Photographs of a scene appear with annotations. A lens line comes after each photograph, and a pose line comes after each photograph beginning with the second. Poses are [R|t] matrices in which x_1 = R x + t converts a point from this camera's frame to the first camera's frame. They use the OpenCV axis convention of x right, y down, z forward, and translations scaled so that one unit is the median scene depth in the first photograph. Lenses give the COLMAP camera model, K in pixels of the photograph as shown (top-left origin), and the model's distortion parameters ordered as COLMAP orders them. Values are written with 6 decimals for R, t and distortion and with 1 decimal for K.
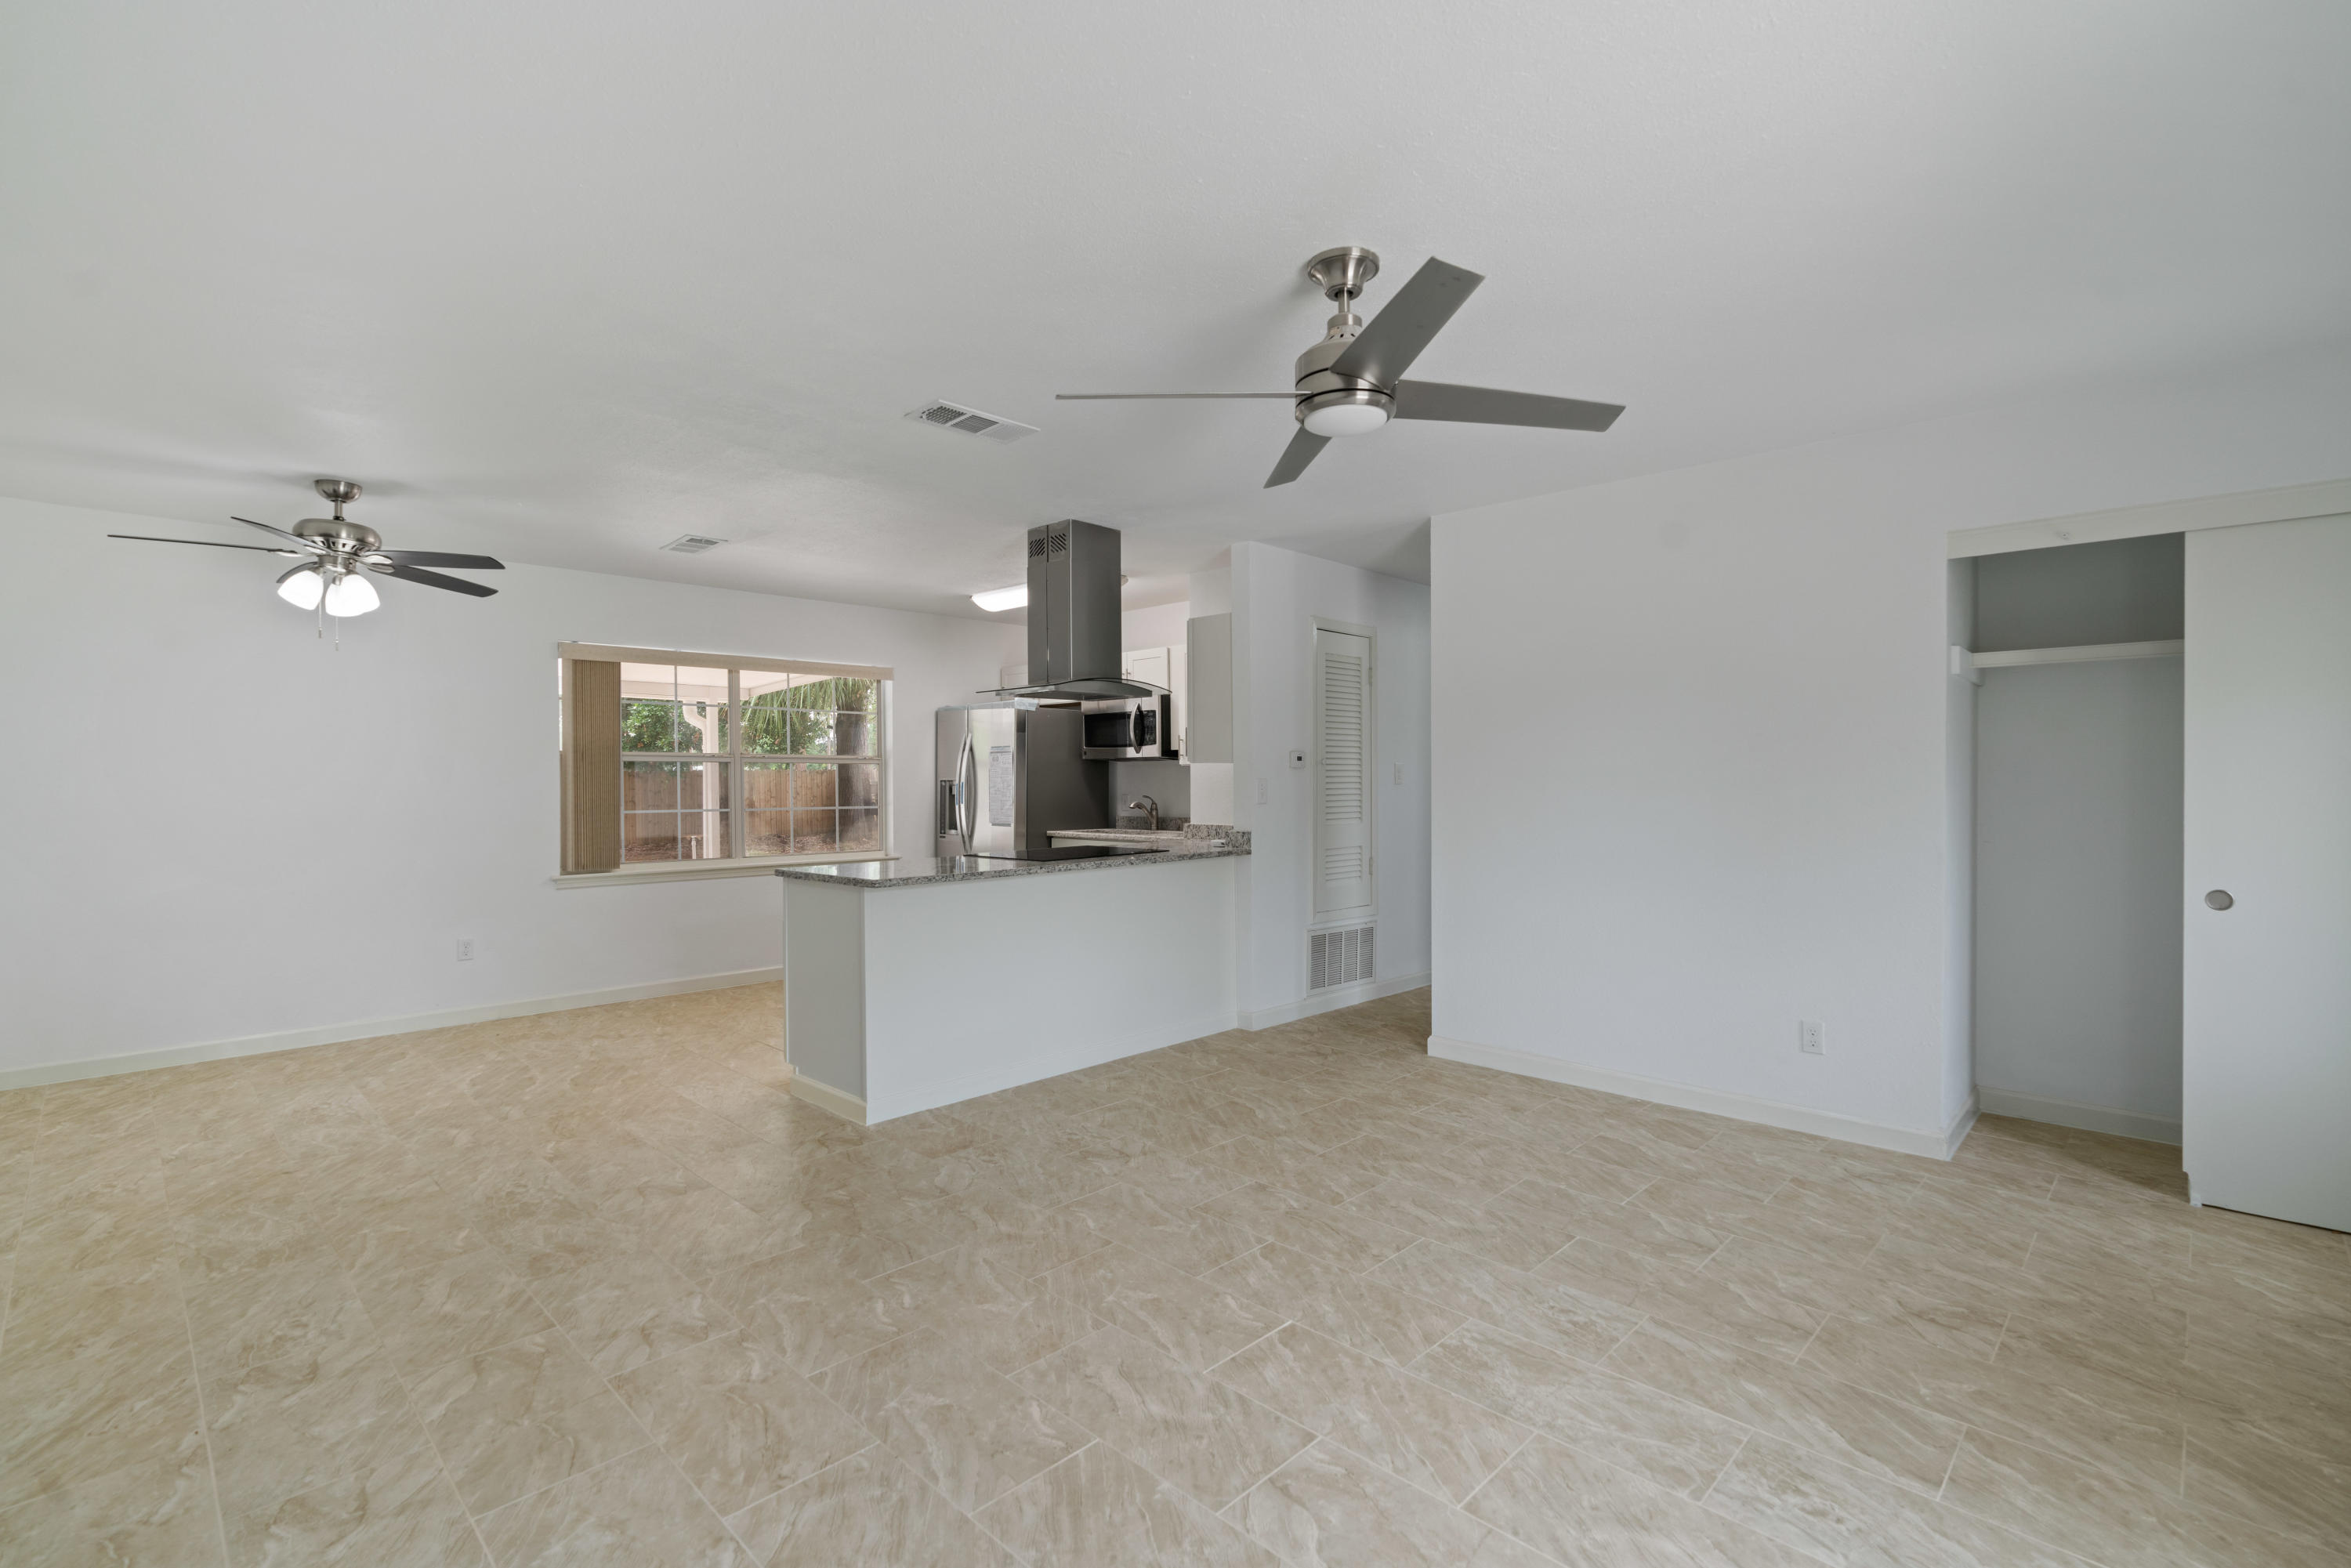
lens RADIAL K [[1107.4, 0, 1176.5], [0, 1107.4, 792.4], [0, 0, 1]] dist [-0.002472, 0.006163]
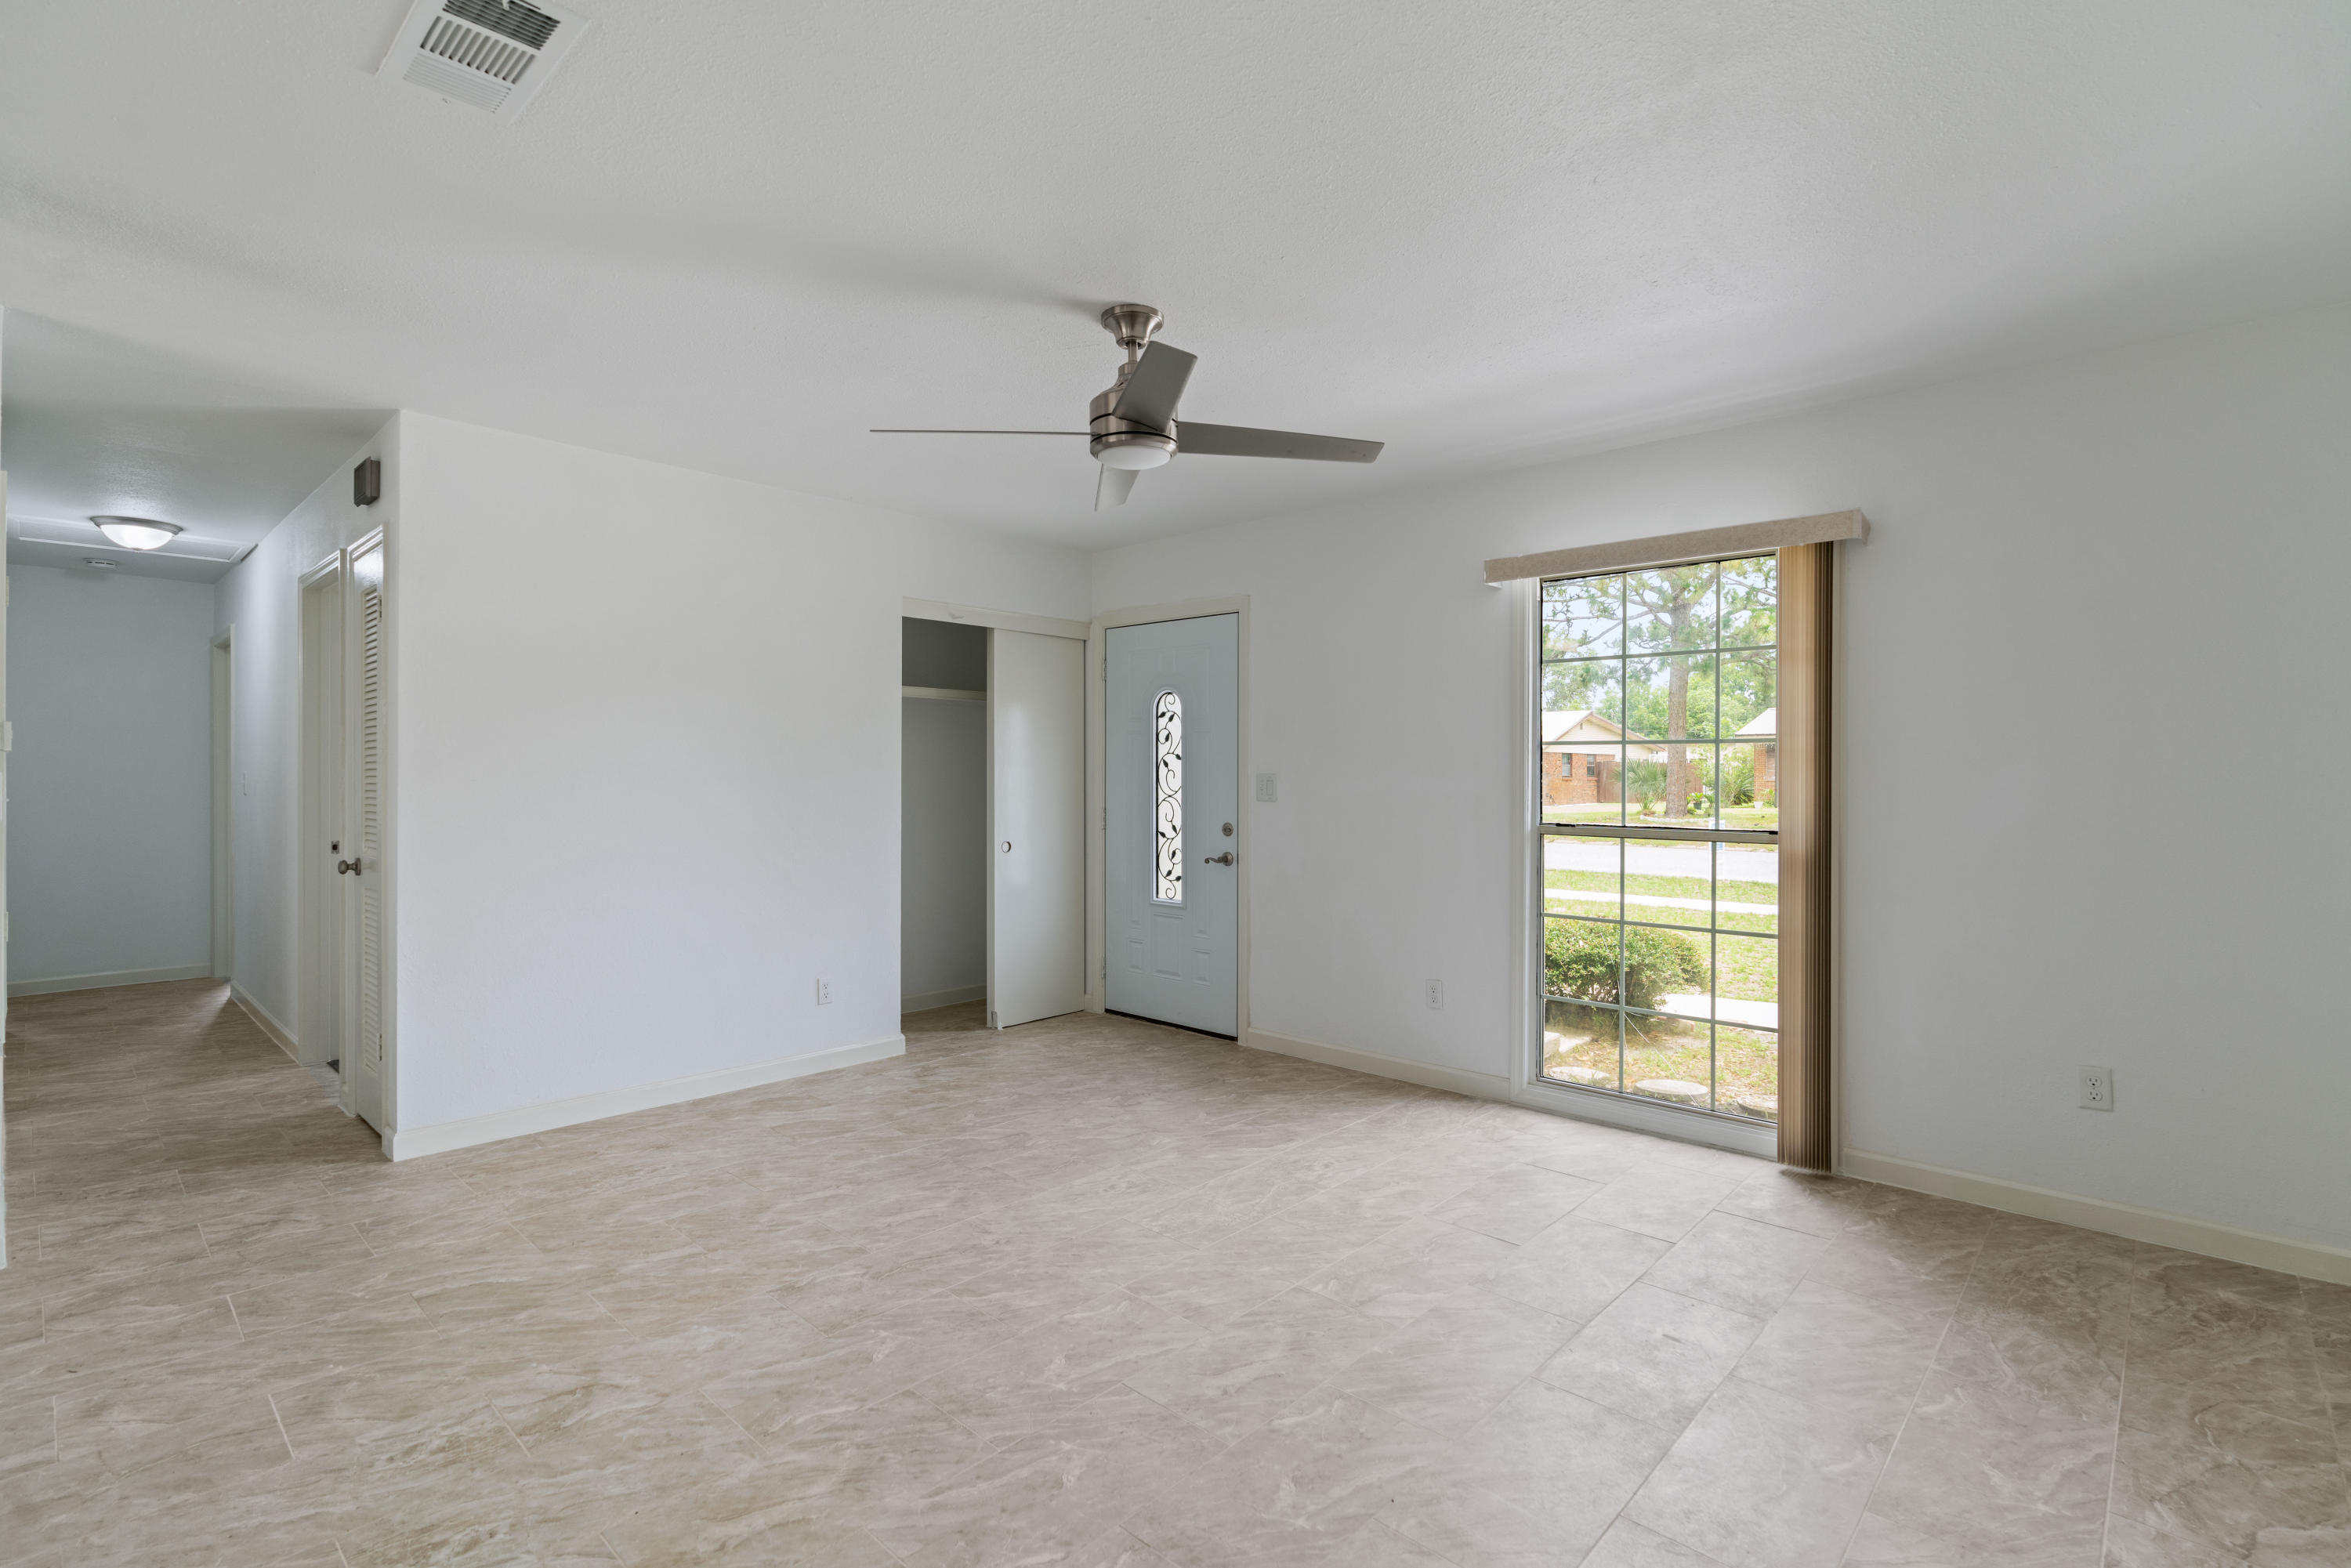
lens RADIAL K [[1107.4, 0, 1192.3], [0, 1107.4, 772.1], [0, 0, 1]] dist [-0.002472, 0.006163]
pose [[-0.059185, 0.008255, 0.998213, -0.690422], [0.008939, 0.999930, -0.007739, -0.002386], [-0.998207, 0.008465, -0.059255, 0.716467]]
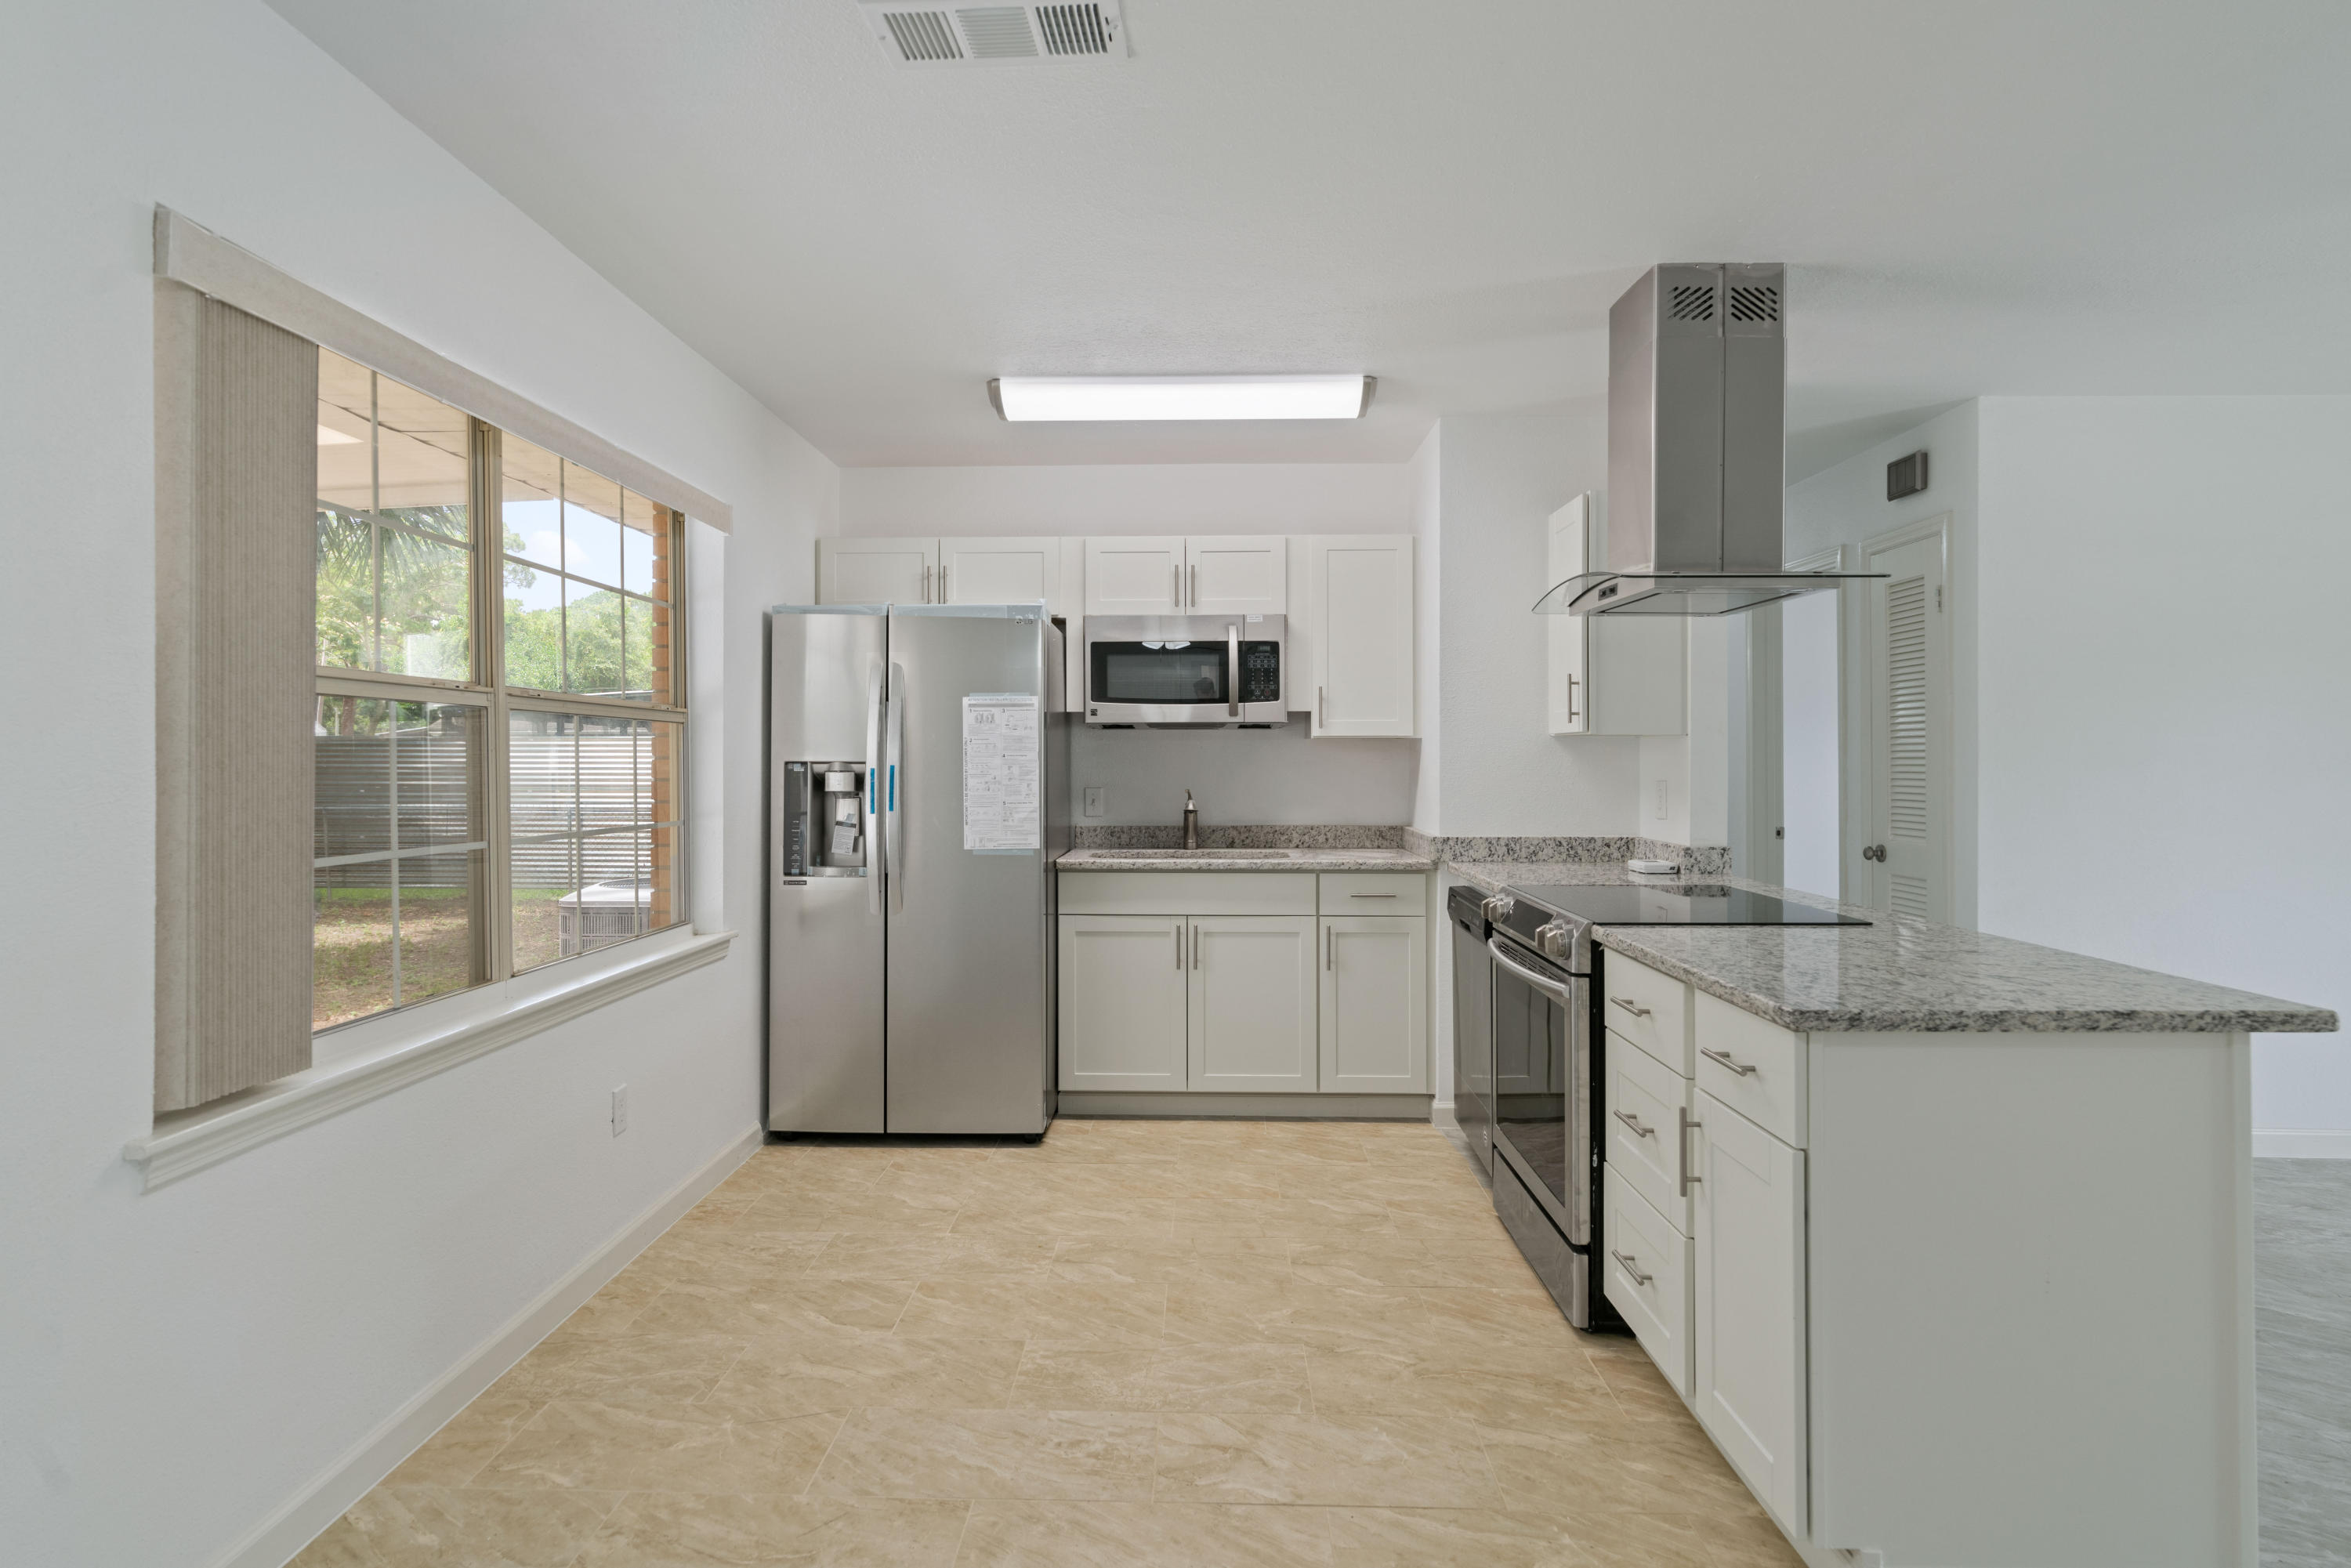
lens RADIAL K [[1340.2, 0, 1196.0], [0, 1340.2, 763.7], [0, 0, 1]] dist [0.009347, 0.004900]
pose [[0.717304, 0.002201, 0.696757, -0.998782], [0.005310, 0.999949, -0.008625, -0.010353], [-0.696740, 0.009886, 0.717256, 1.008700]]
